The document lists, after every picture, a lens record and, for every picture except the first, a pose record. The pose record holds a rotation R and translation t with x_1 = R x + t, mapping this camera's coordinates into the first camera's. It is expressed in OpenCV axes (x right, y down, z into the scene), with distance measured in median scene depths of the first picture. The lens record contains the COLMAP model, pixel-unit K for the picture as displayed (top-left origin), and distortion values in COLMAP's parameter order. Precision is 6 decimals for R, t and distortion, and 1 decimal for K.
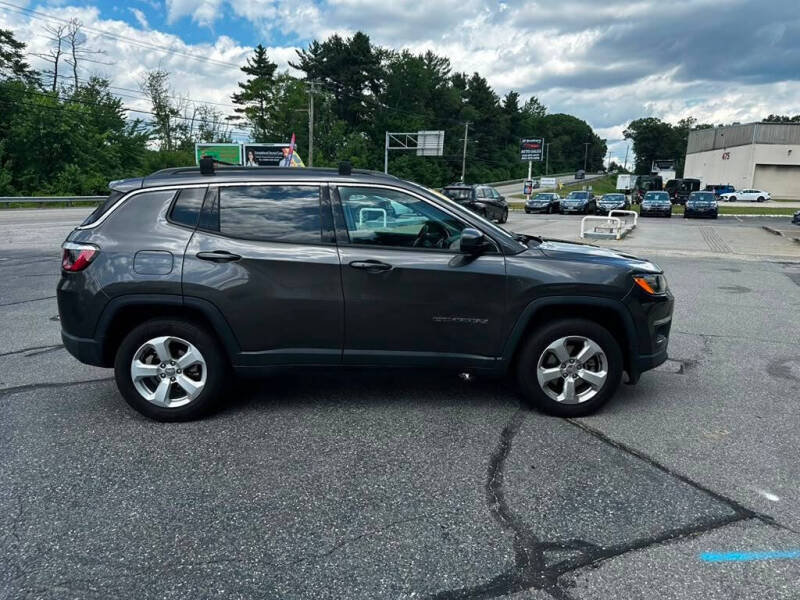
lens RADIAL K [[566.5, 0, 399.6], [0, 566.5, 304.7], [0, 0, 1]] dist [0.020000, -0.032440]
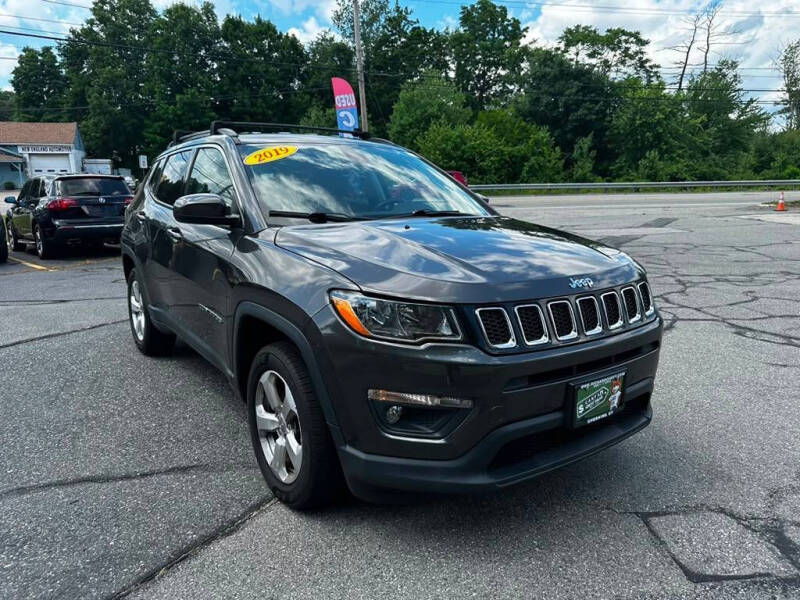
lens RADIAL K [[566.5, 0, 399.0], [0, 566.5, 303.0], [0, 0, 1]] dist [0.020000, -0.032440]
pose [[0.536994, 0.165896, -0.827113, 0.190947], [-0.151428, 0.983503, 0.098951, -0.022012], [0.829884, 0.072112, 0.553257, 0.165137]]
